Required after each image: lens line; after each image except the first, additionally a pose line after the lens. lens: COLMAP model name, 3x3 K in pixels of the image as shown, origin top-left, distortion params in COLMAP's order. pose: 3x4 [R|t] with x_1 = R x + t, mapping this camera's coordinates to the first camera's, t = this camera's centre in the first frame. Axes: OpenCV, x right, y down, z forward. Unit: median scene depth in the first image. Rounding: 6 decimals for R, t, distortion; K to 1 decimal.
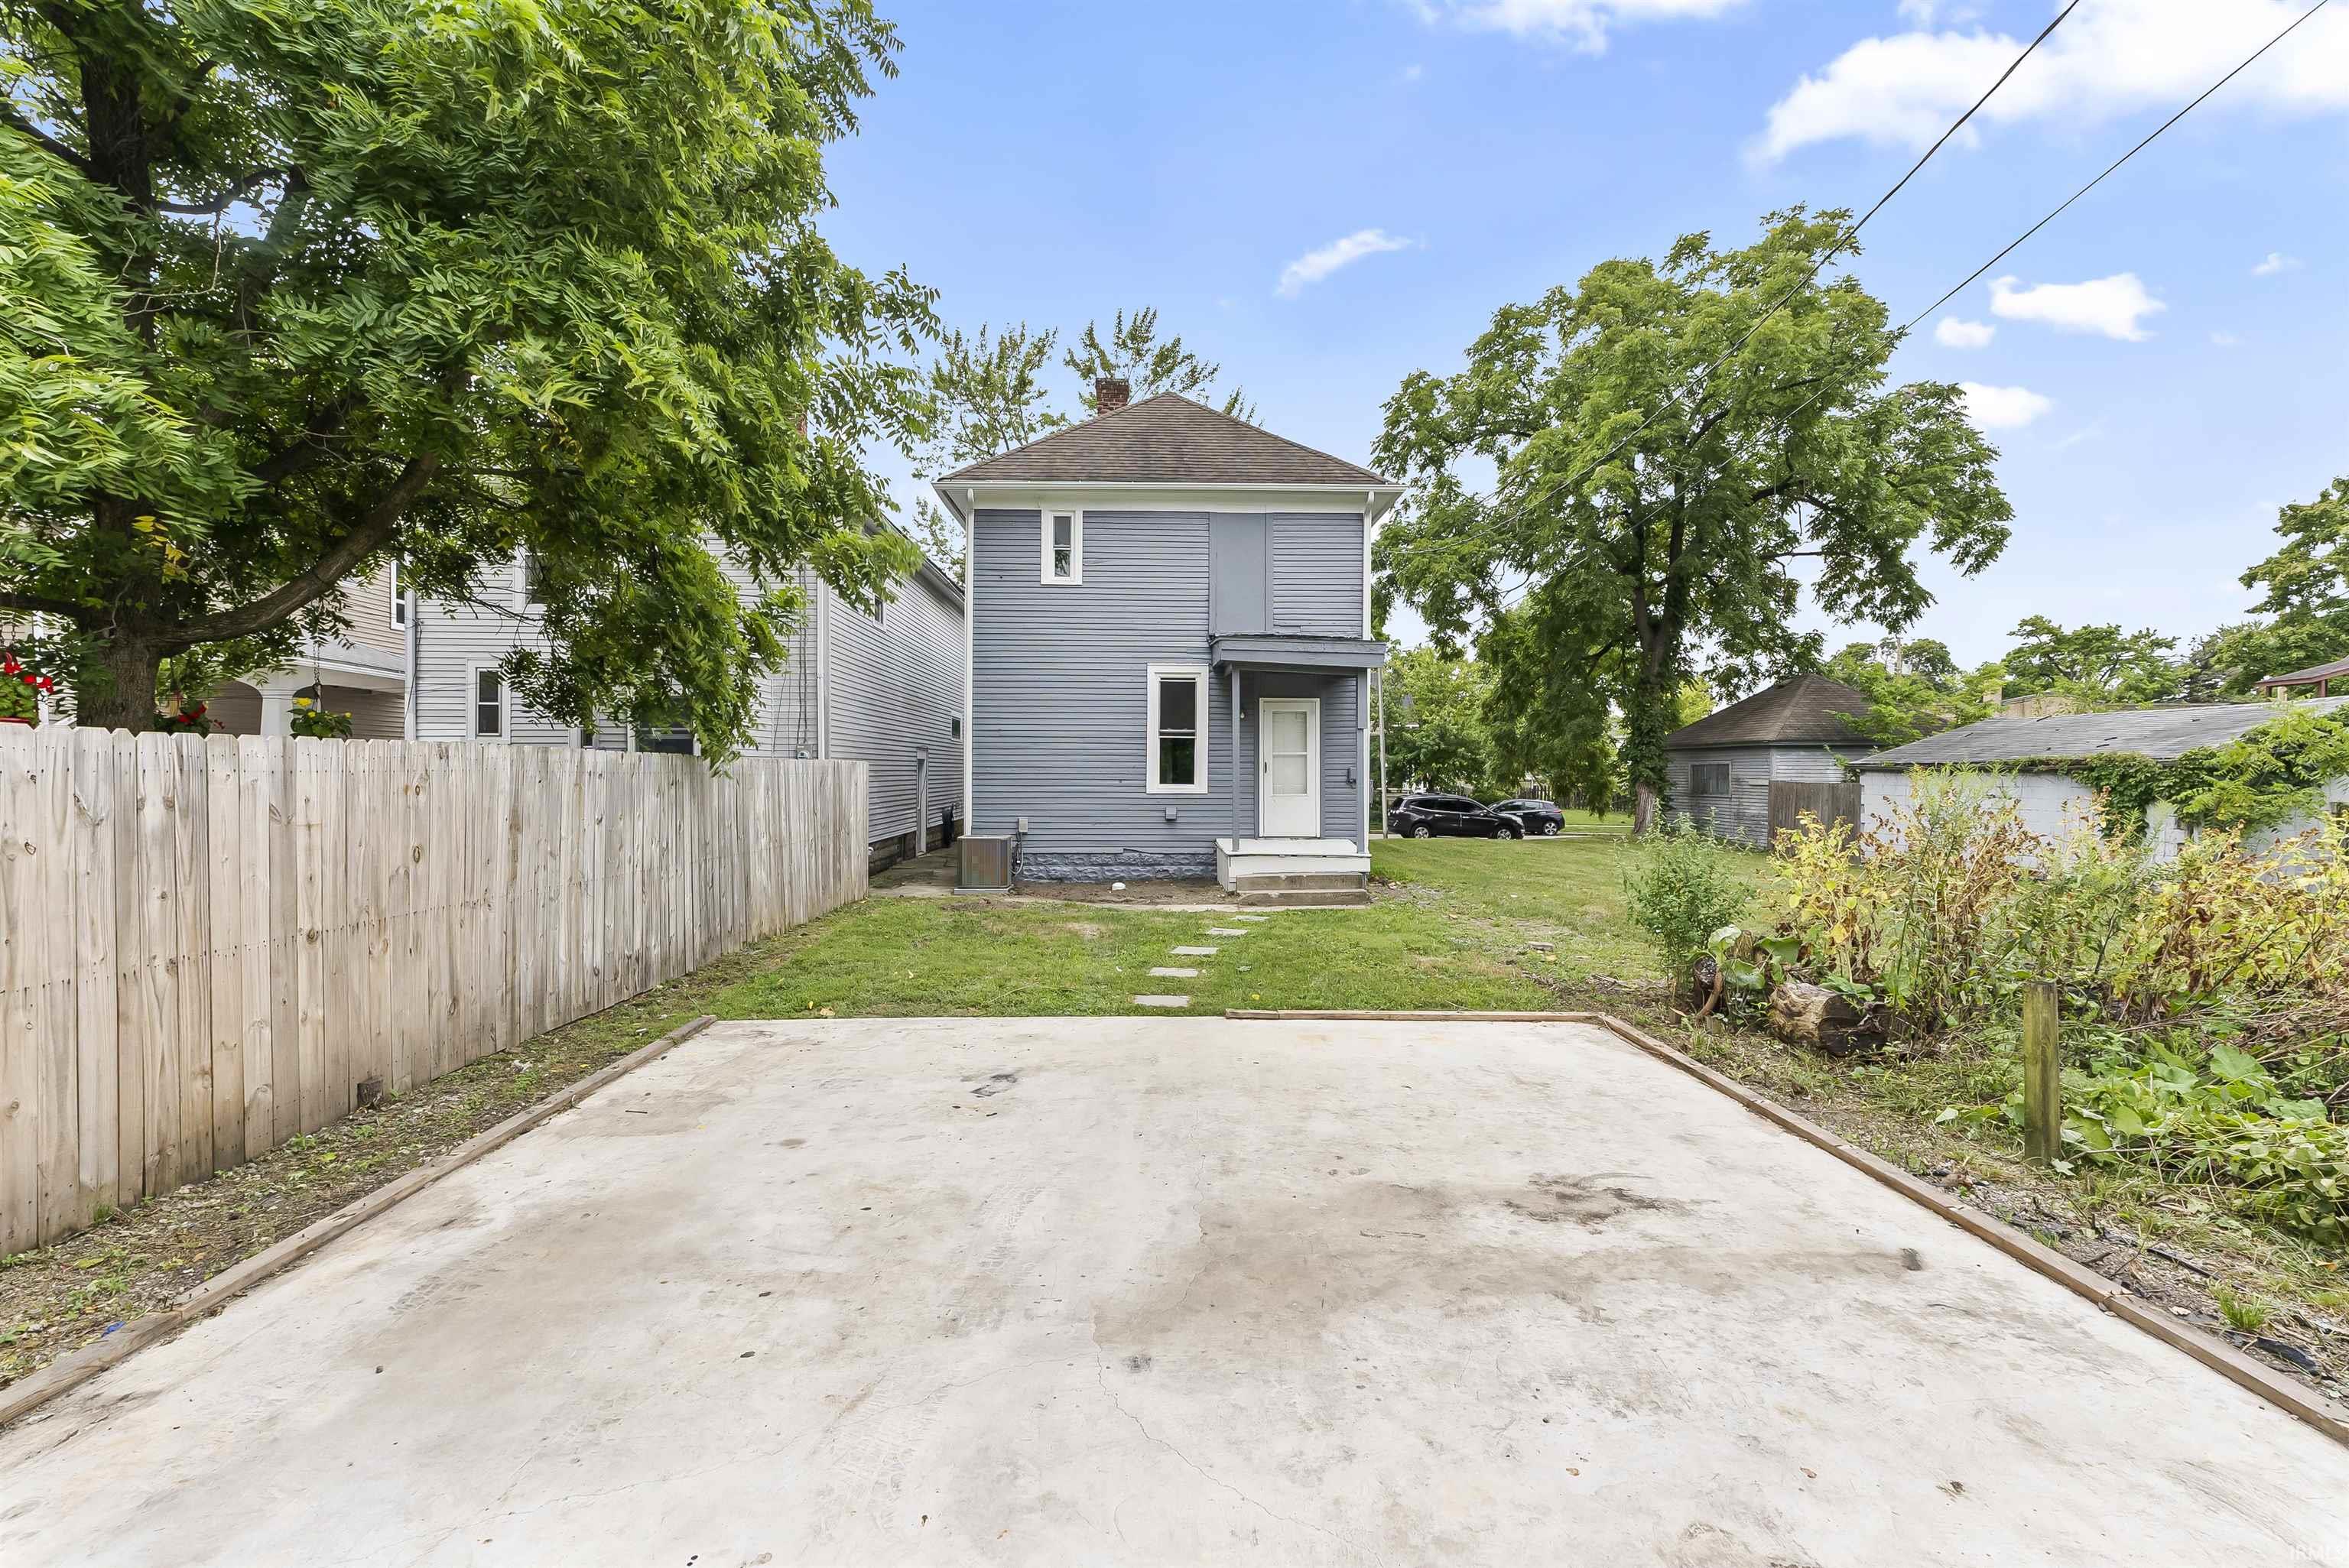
lens RADIAL K [[1073.4, 0, 1172.5], [0, 1073.4, 845.3], [0, 0, 1]] dist [-0.001432, 0.010087]
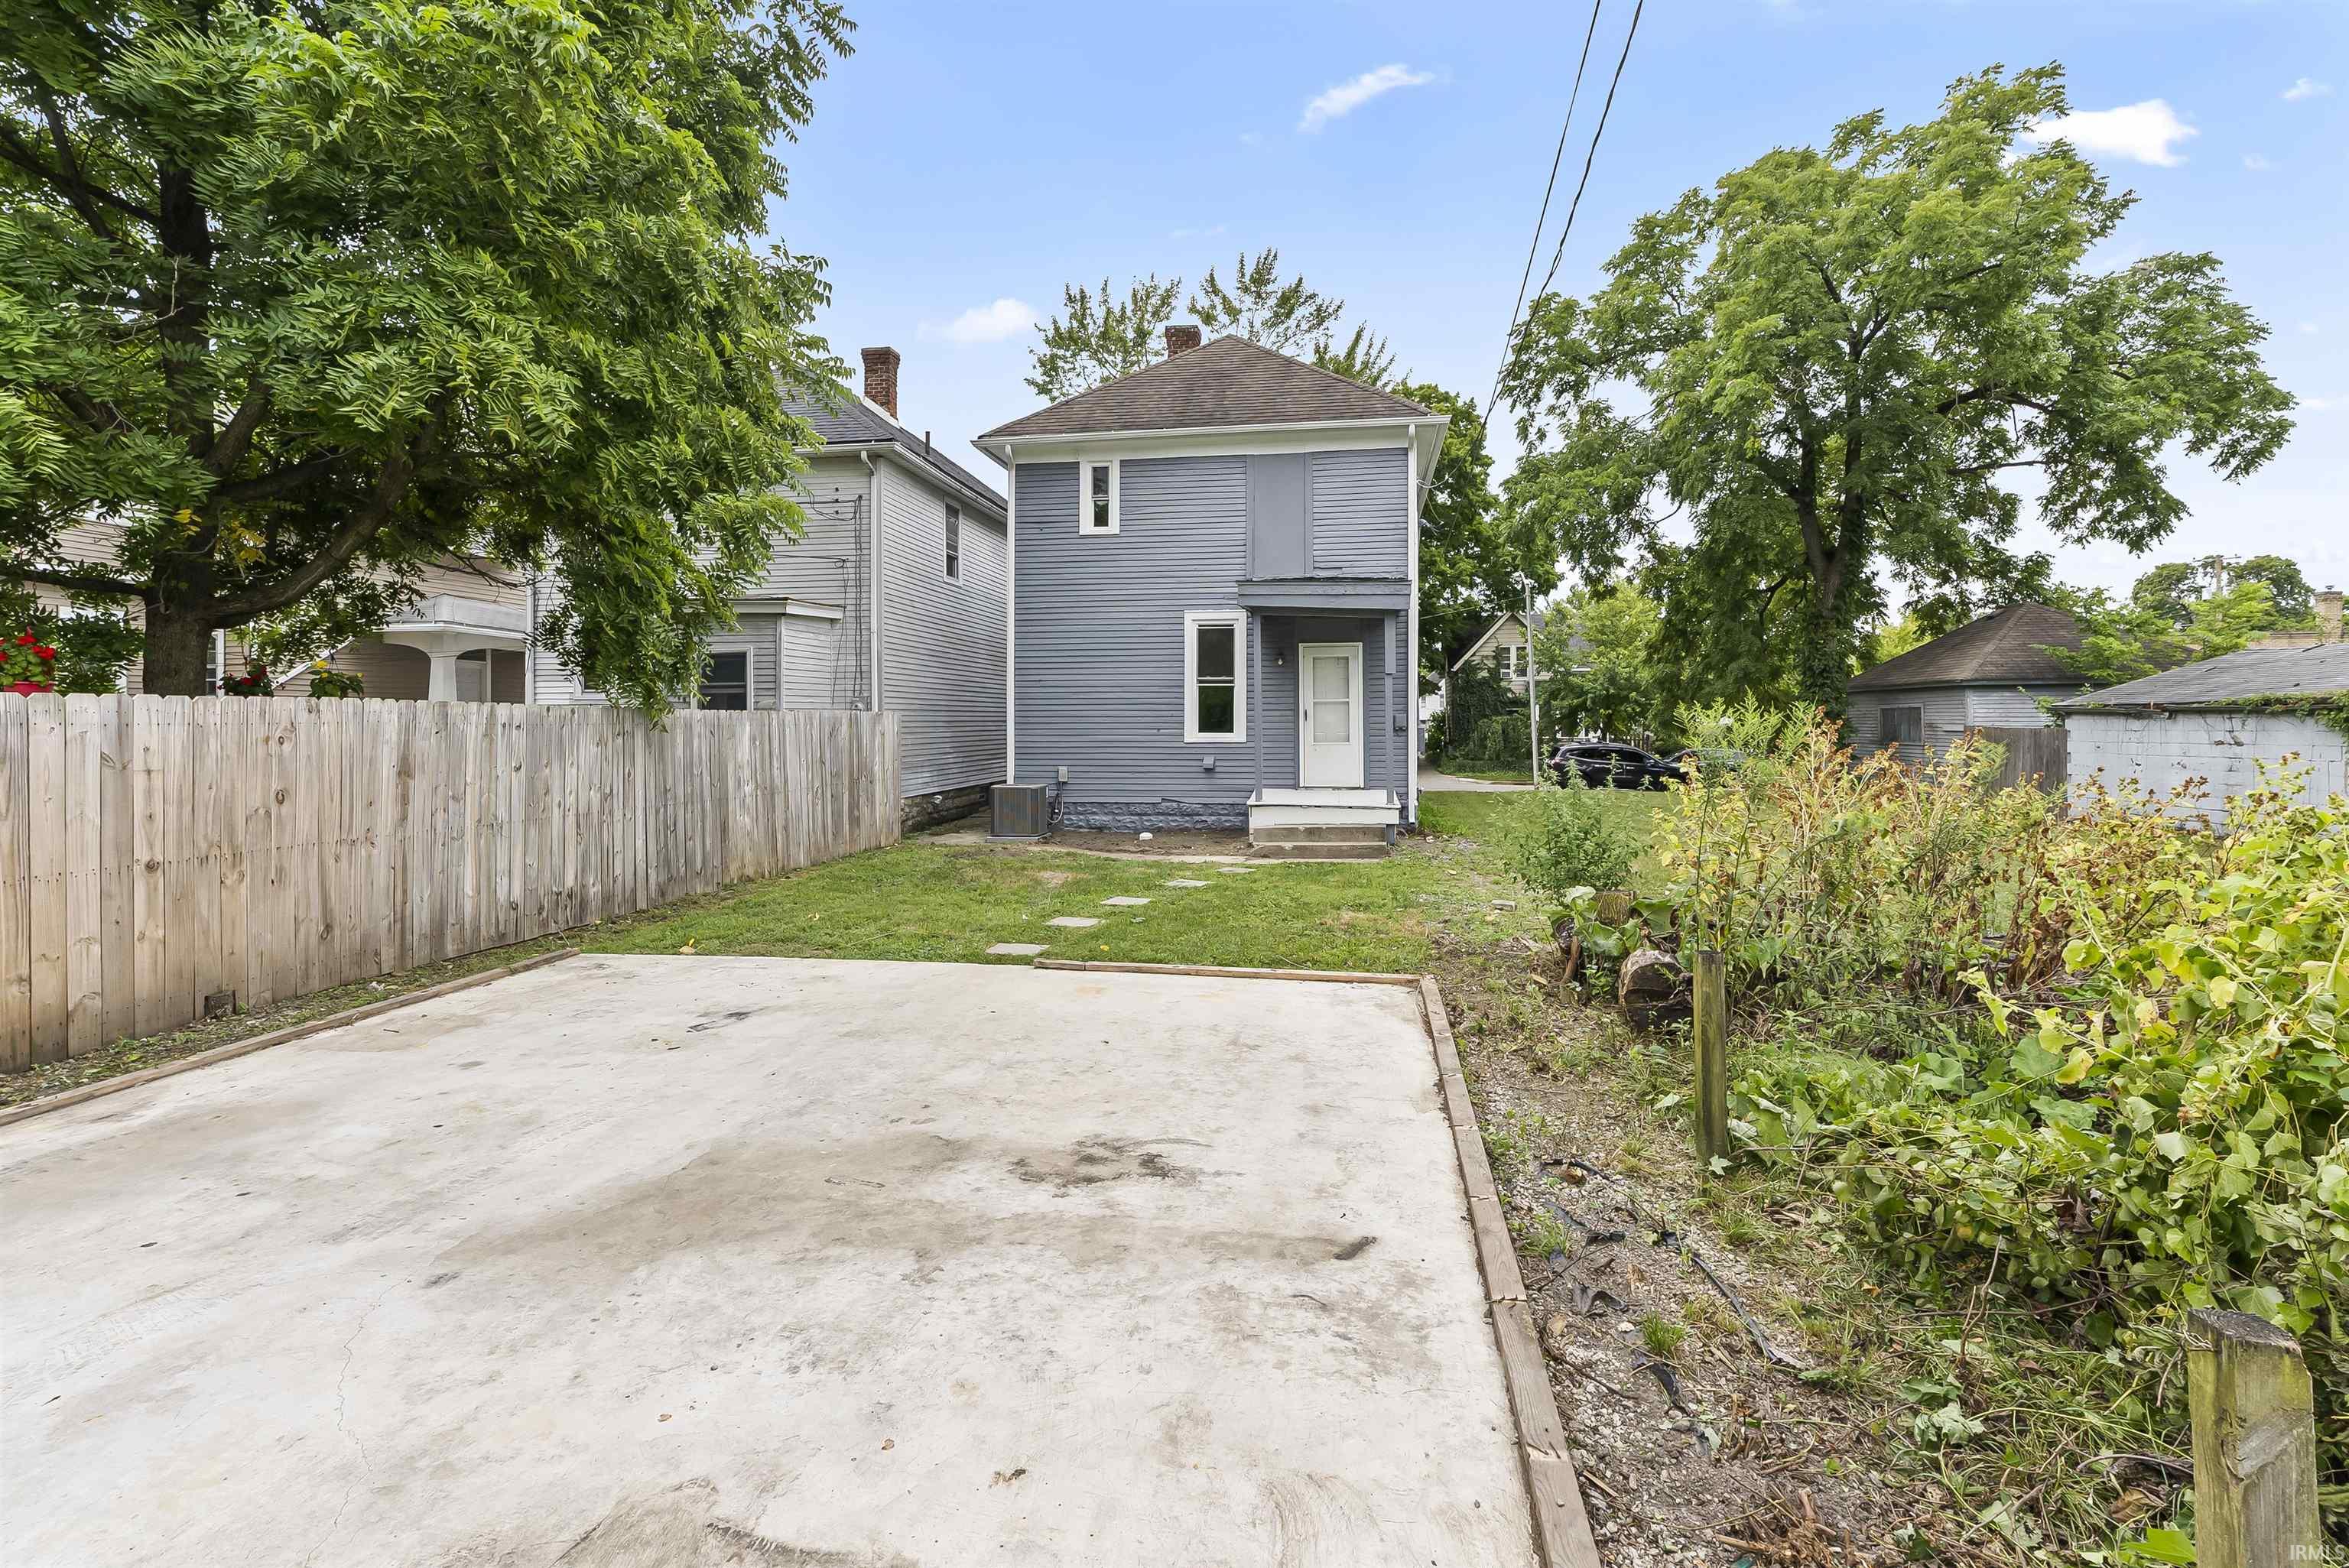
lens RADIAL K [[1092.7, 0, 1174.5], [0, 1092.7, 784.0], [0, 0, 1]] dist [-0.007911, 0.015612]
pose [[0.982533, 0.003580, -0.186054, 0.153636], [-0.005685, 0.999926, -0.010781, 0.000701], [0.186001, 0.011650, 0.982480, 0.013100]]
